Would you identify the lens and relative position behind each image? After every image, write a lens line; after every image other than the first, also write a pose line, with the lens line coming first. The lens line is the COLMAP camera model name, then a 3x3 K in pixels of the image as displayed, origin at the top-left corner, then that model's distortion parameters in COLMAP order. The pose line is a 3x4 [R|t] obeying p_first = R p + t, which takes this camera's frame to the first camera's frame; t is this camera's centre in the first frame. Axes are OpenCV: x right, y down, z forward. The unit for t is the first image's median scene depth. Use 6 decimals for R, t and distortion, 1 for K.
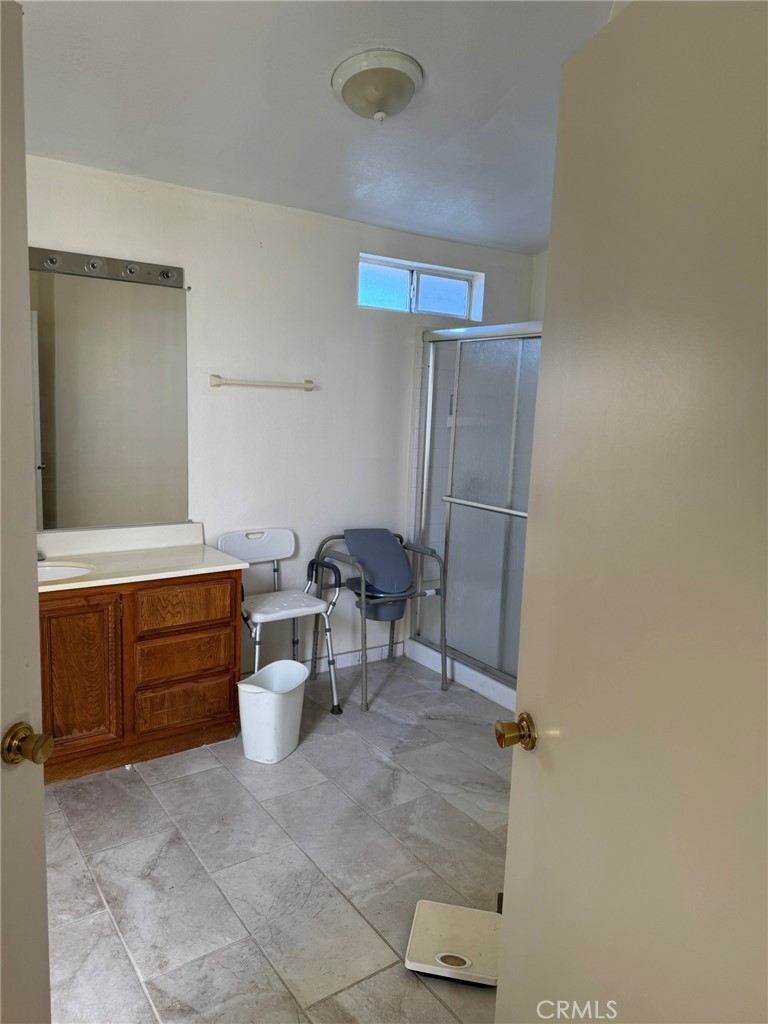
lens RADIAL K [[726.0, 0, 389.0], [0, 726.0, 505.2], [0, 0, 1]] dist [0.143180, -0.175342]
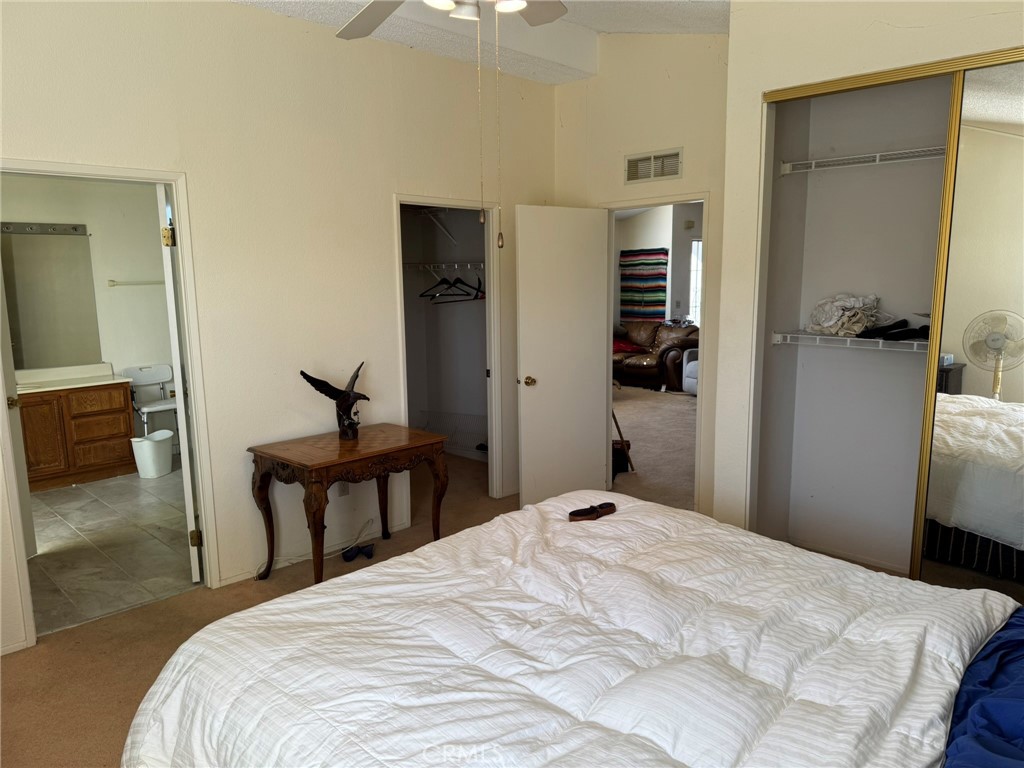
lens RADIAL K [[712.2, 0, 507.4], [0, 712.2, 382.6], [0, 0, 1]] dist [0.083819, -0.087738]
pose [[0.984876, -0.076688, 0.155362, 0.483549], [0.075275, 0.997050, 0.014970, 0.136745], [-0.156052, -0.003049, 0.987744, -1.035747]]
